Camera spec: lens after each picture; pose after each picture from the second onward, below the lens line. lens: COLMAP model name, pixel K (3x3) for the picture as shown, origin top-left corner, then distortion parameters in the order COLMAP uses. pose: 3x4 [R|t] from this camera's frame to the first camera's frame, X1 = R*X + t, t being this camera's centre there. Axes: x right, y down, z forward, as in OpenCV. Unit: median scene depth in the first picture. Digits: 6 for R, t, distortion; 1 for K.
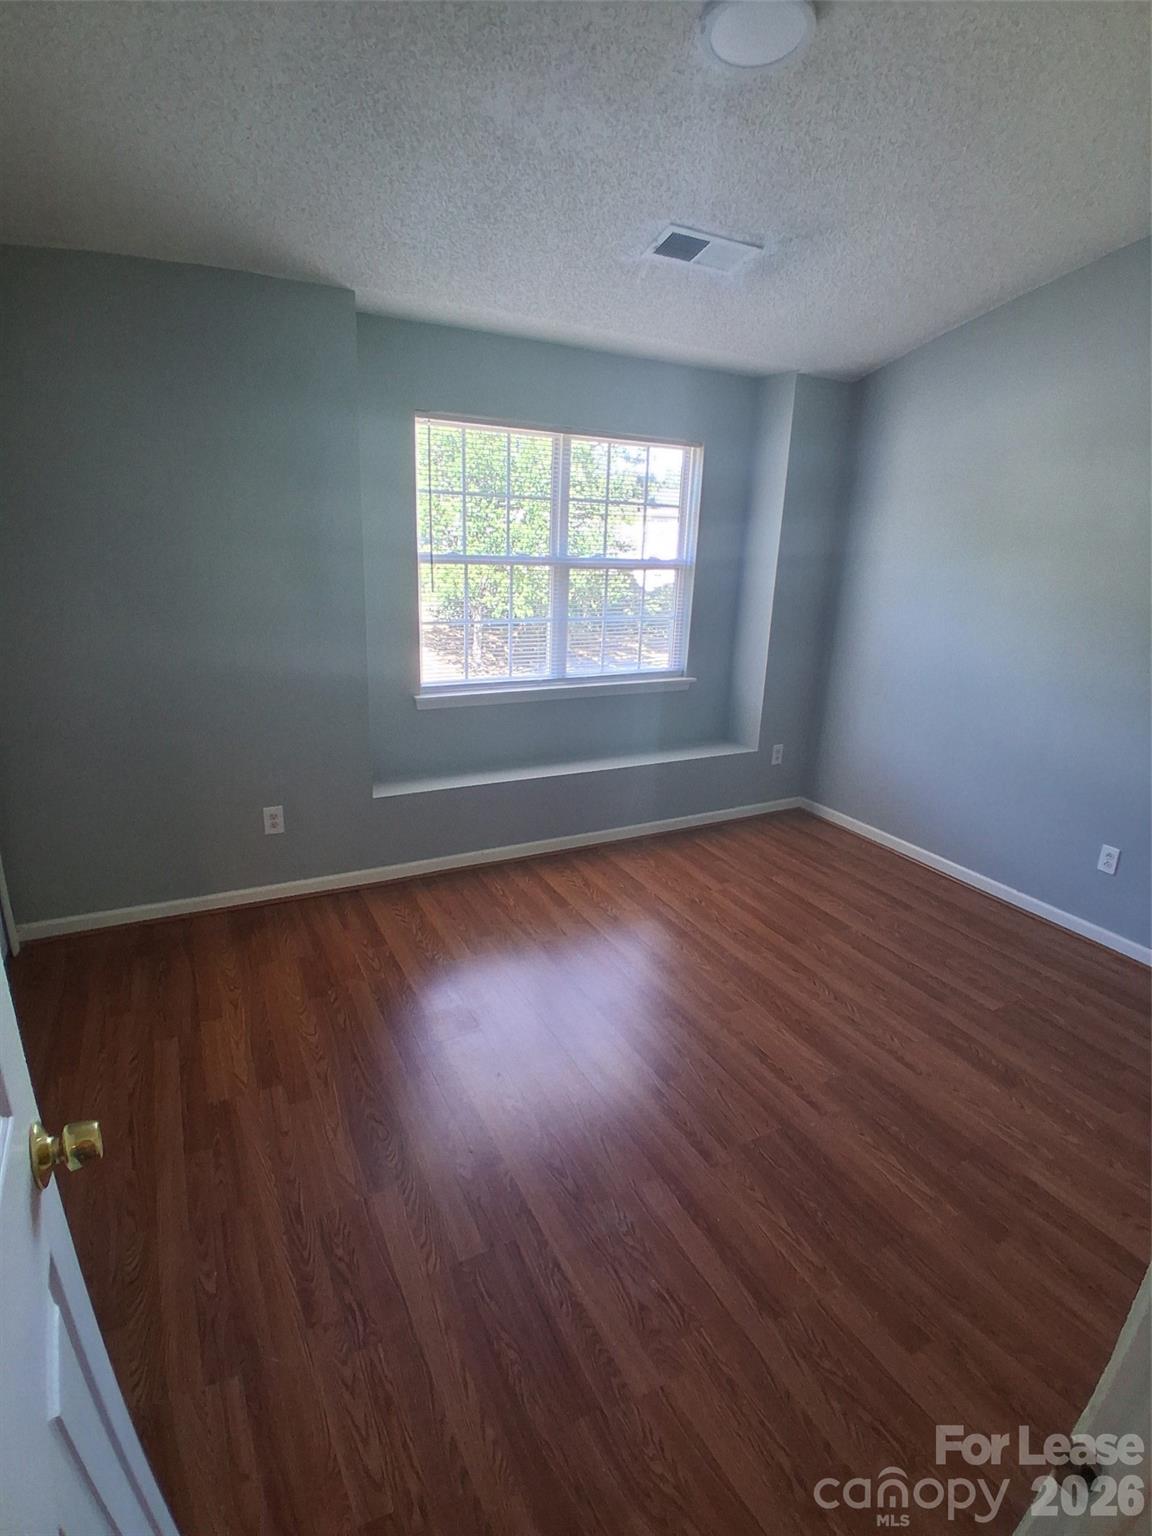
lens RADIAL K [[765.2, 0, 587.6], [0, 765.2, 763.4], [0, 0, 1]] dist [0.001320, -0.048914]
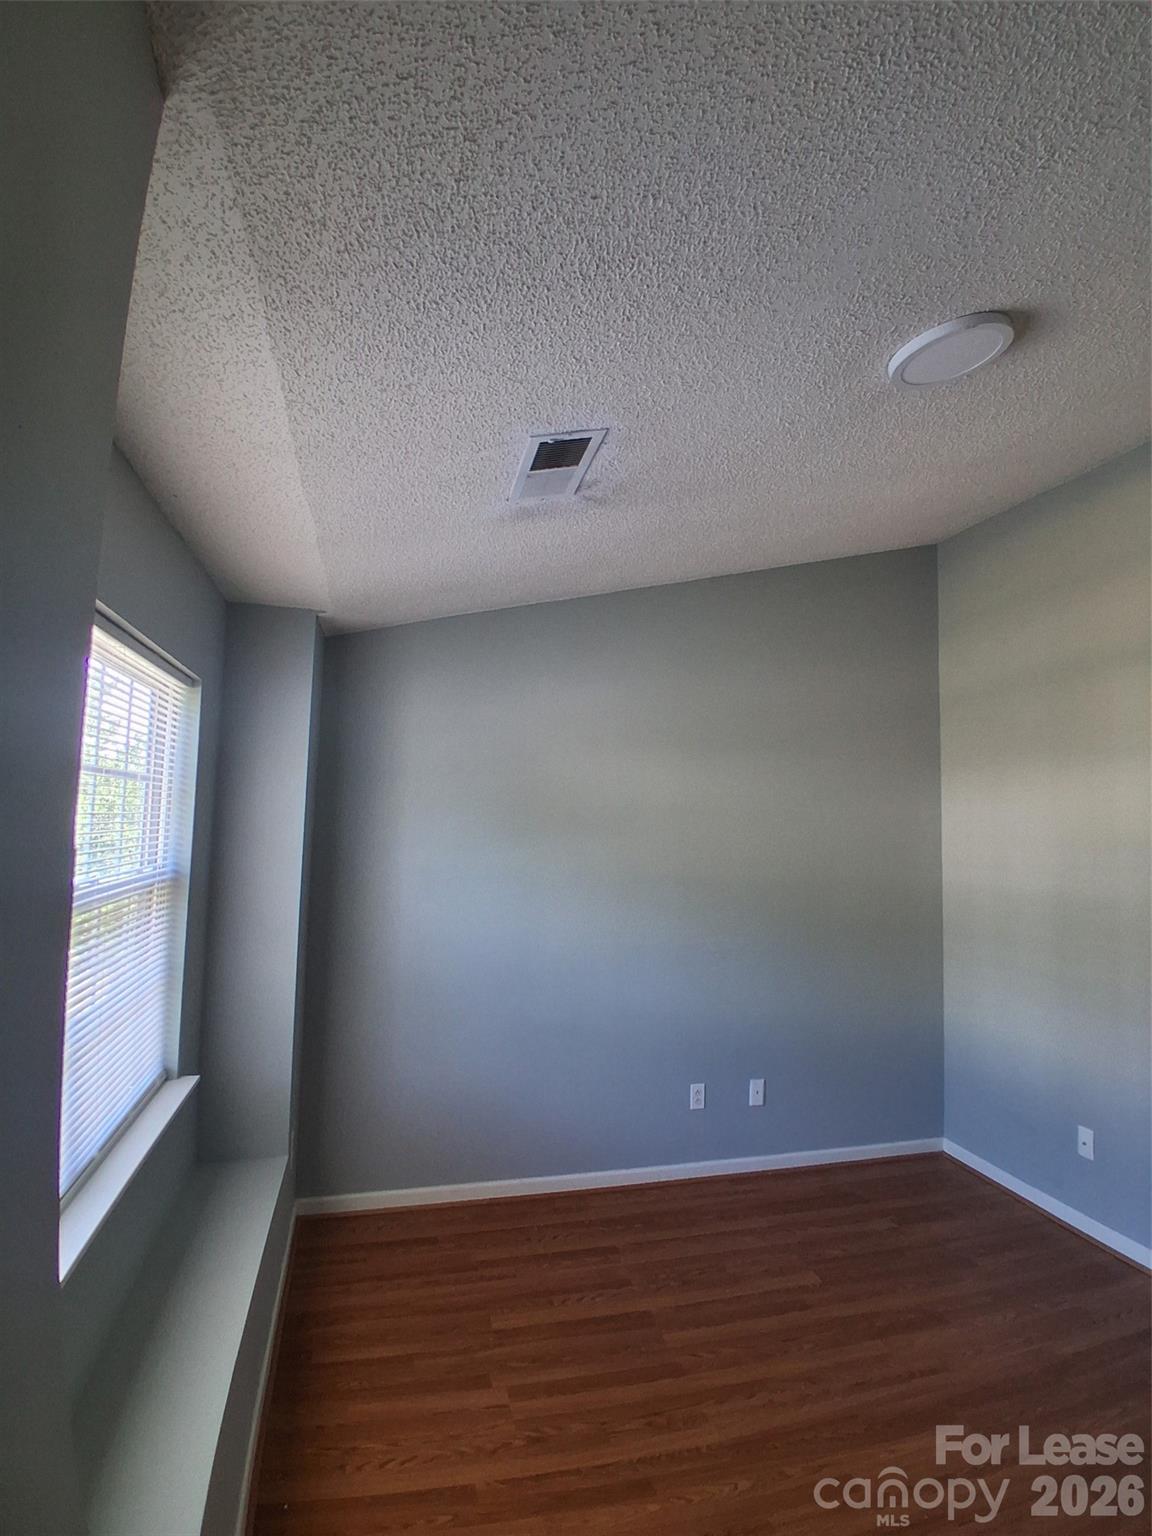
lens RADIAL K [[777.0, 0, 575.2], [0, 777.0, 745.6], [0, 0, 1]] dist [-0.001517, -0.043009]
pose [[0.231597, 0.056831, 0.971150, -0.429082], [0.264702, 0.956944, -0.119125, -0.243455], [-0.936107, 0.284654, 0.206583, 0.680580]]
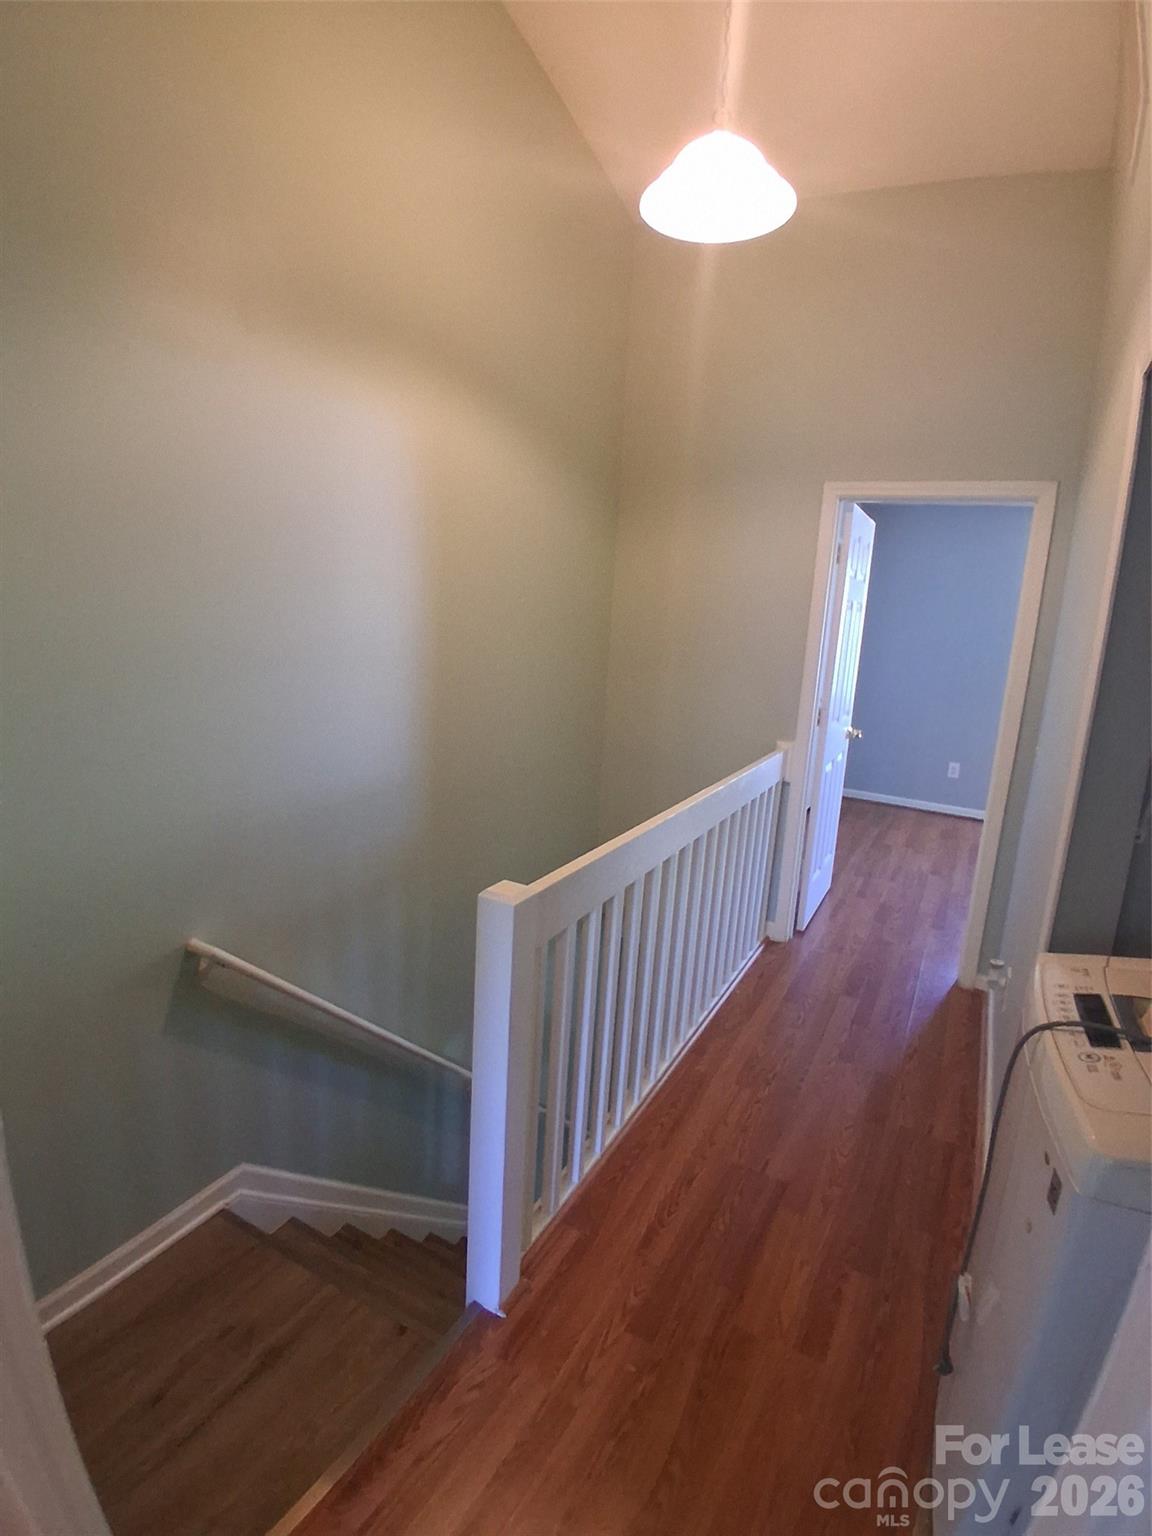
lens RADIAL K [[765.2, 0, 587.6], [0, 765.2, 763.4], [0, 0, 1]] dist [0.001320, -0.048914]
pose [[0.560392, 0.164380, -0.811751, 0.576483], [-0.275040, 0.961421, 0.004814, 0.272794], [0.781226, 0.220566, 0.583984, -0.778406]]
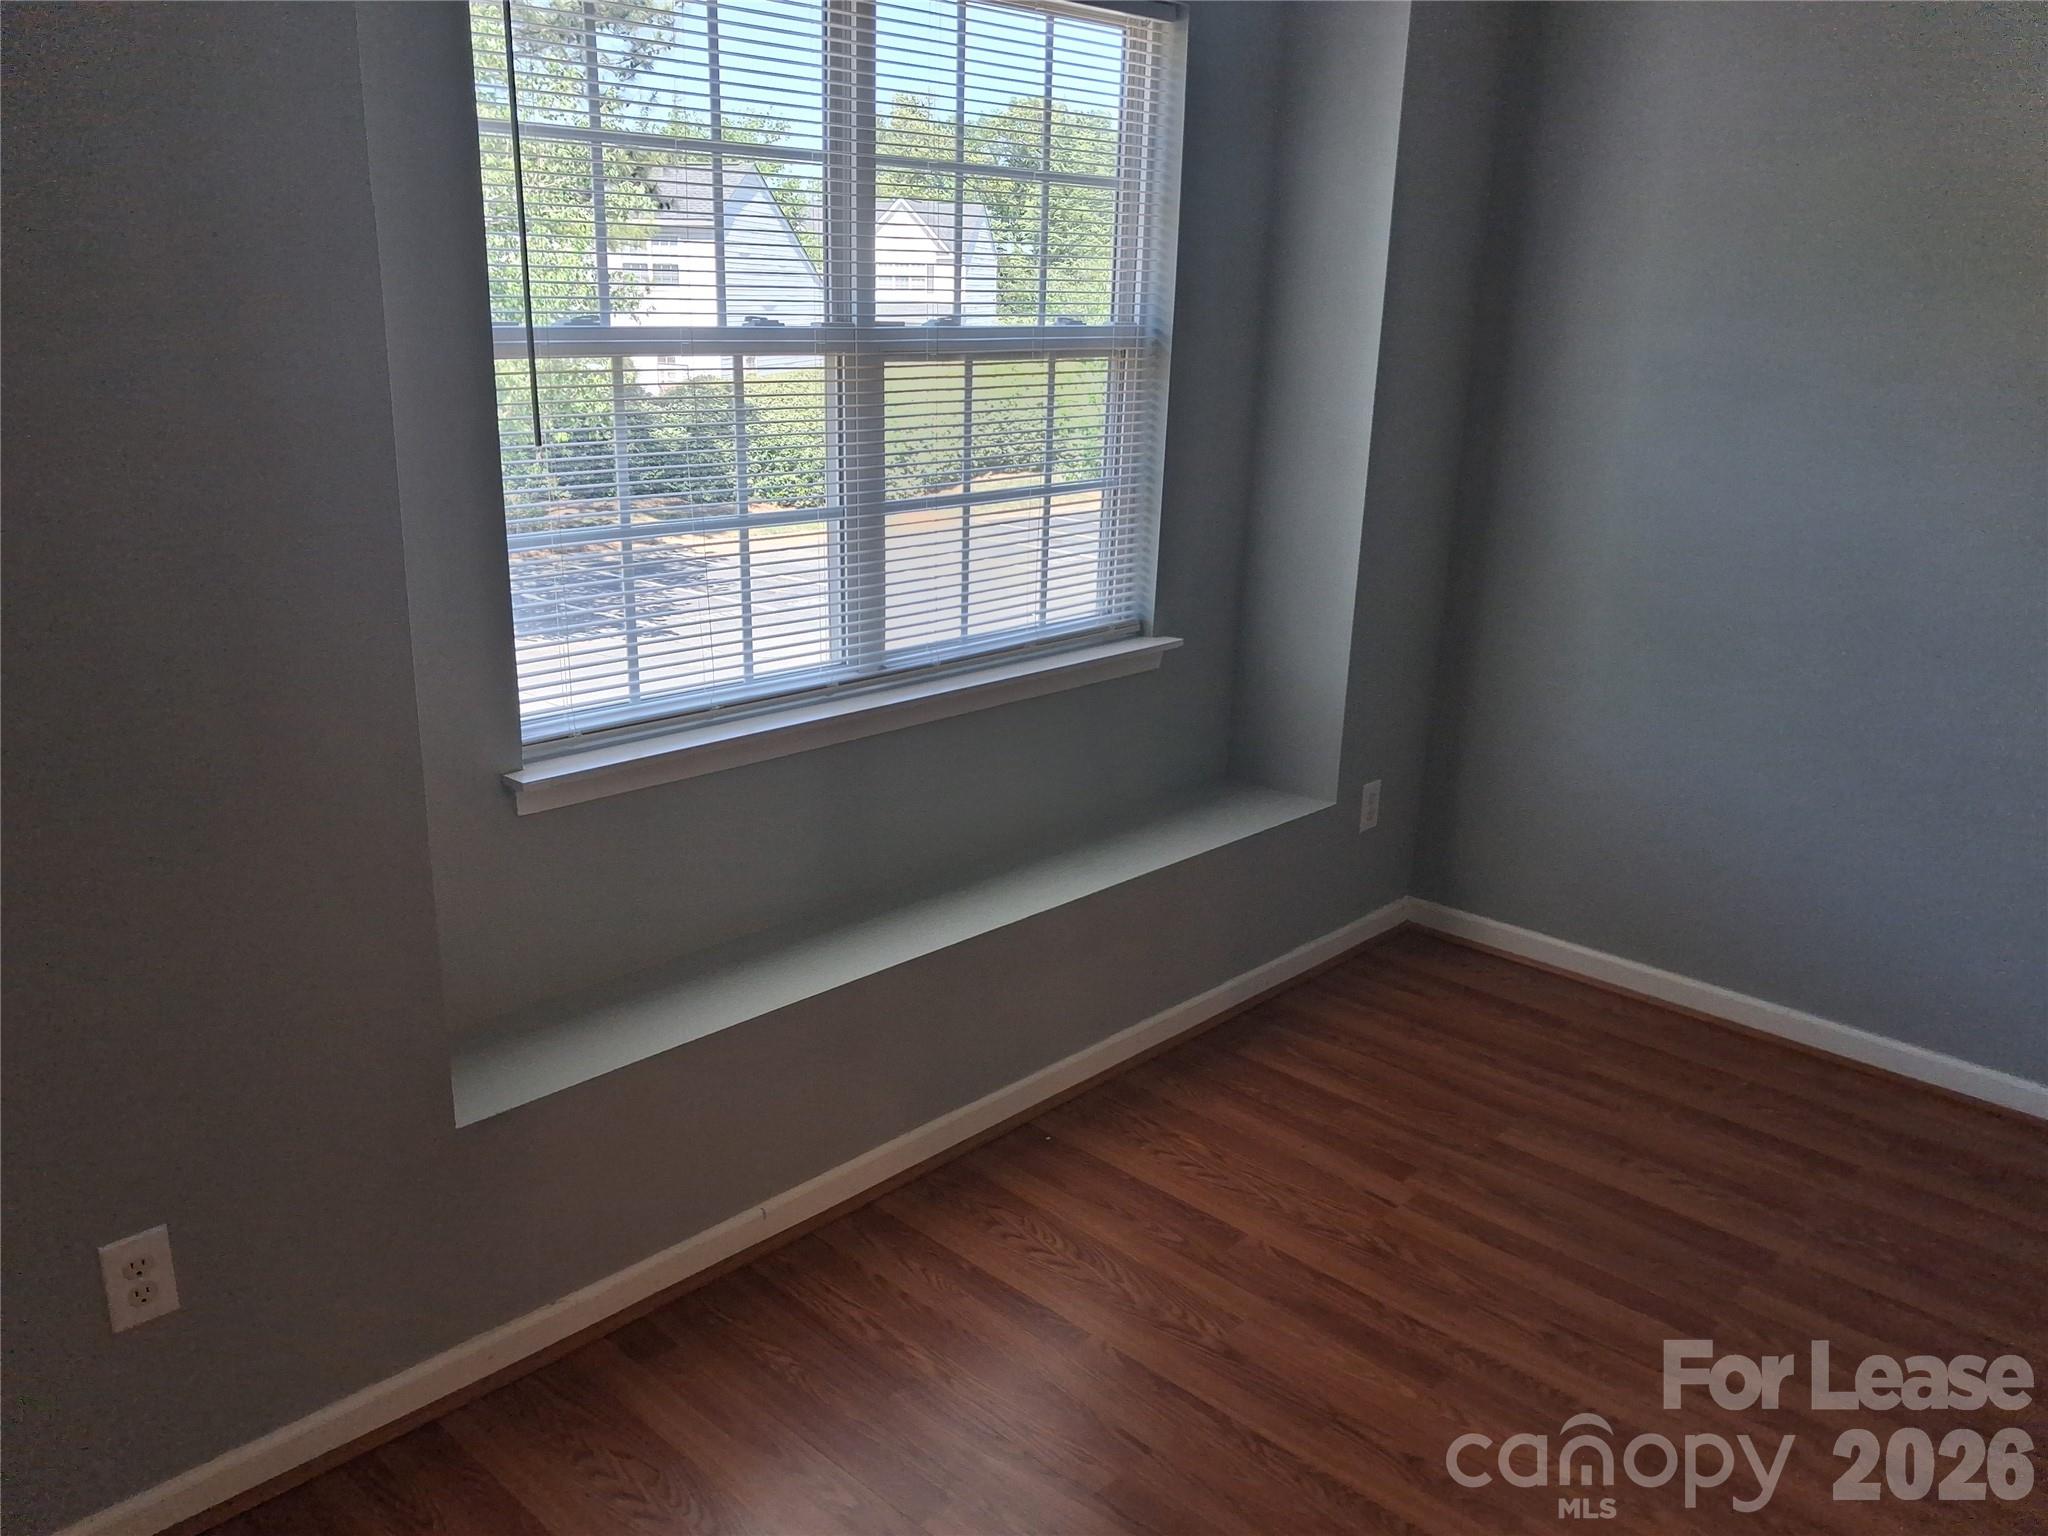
lens RADIAL K [[1613.7, 0, 1016.8], [0, 1613.7, 832.2], [0, 0, 1]] dist [-0.002565, -0.014081]
pose [[0.949195, -0.113984, 0.293318, -0.230077], [0.100207, 0.993056, 0.061626, -0.086680], [-0.298306, -0.029103, 0.954026, 0.296601]]
